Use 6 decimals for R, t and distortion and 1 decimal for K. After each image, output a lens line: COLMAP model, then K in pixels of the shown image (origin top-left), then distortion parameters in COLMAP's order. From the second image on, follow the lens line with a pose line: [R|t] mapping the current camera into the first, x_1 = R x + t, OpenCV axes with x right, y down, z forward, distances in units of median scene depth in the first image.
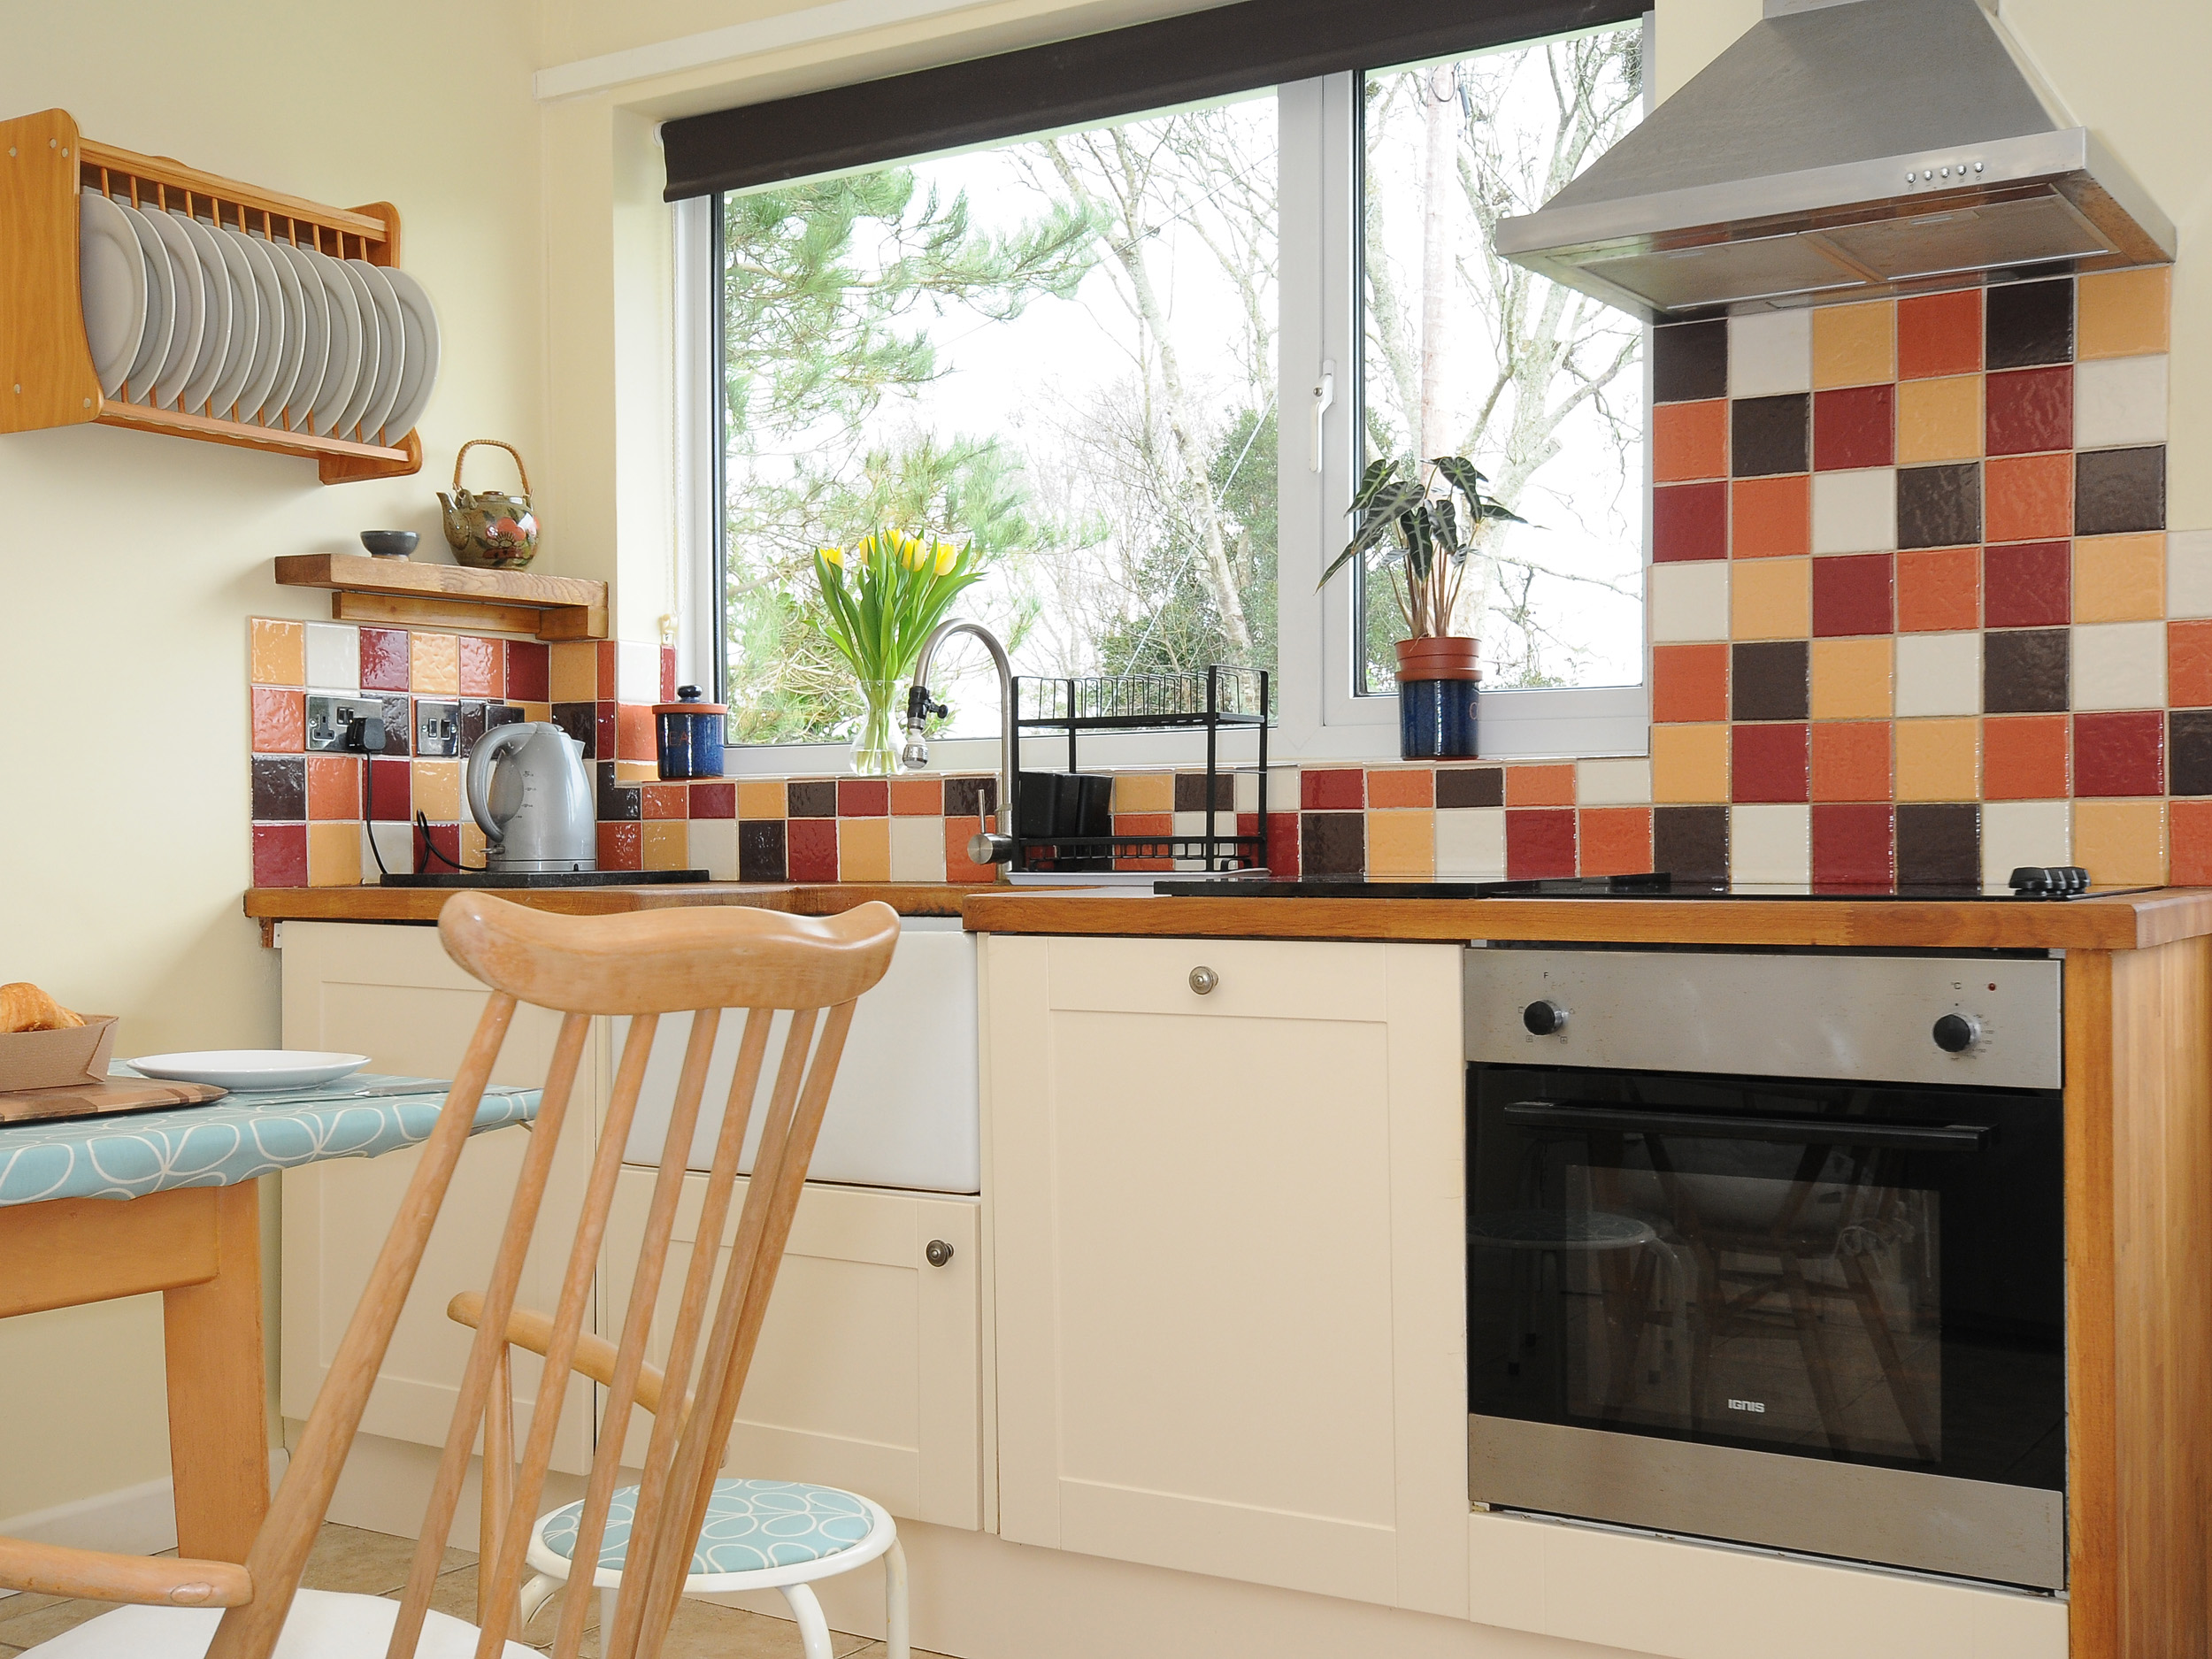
lens RADIAL K [[2577.5, 0, 1106.0], [0, 2577.5, 829.5], [0, 0, 1]] dist [0.038356, 0.027977]
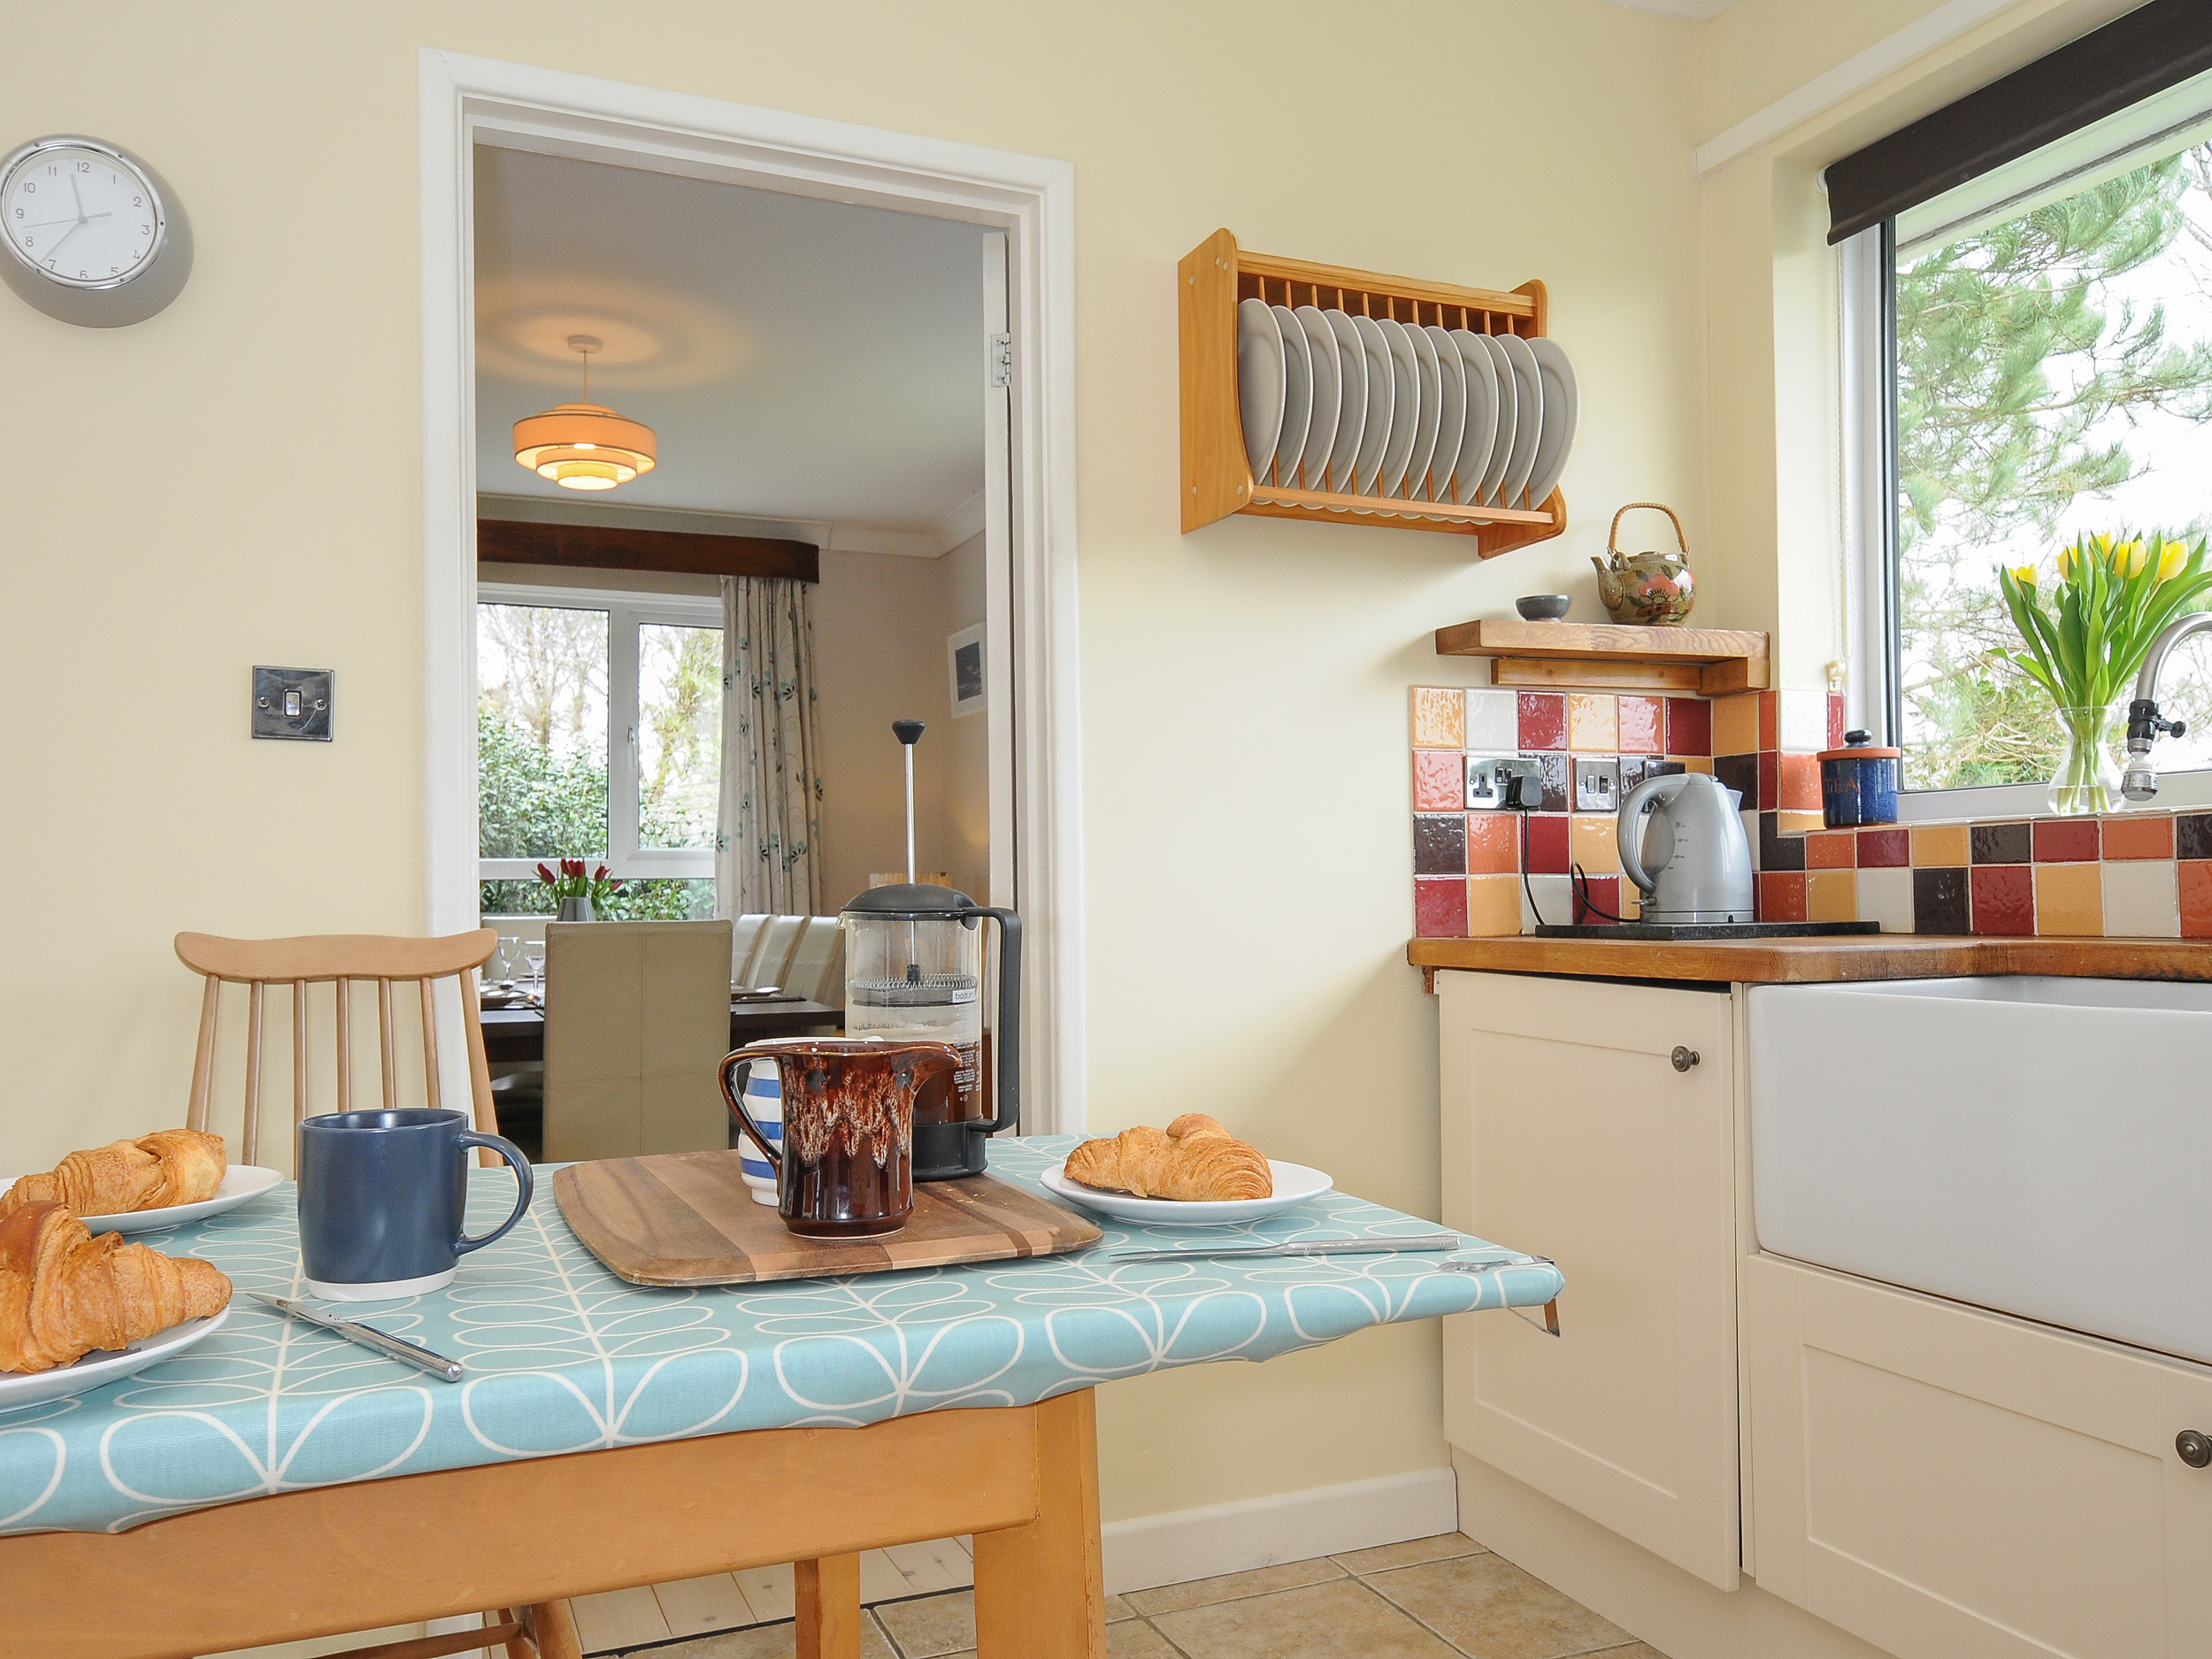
lens RADIAL K [[1690.3, 0, 1111.4], [0, 1690.3, 877.6], [0, 0, 1]] dist [0.020205, -0.014720]
pose [[0.823311, -0.011904, -0.567466, -0.033097], [0.010114, 0.999929, -0.006303, 0.000673], [0.567501, -0.000551, 0.823373, 0.333893]]
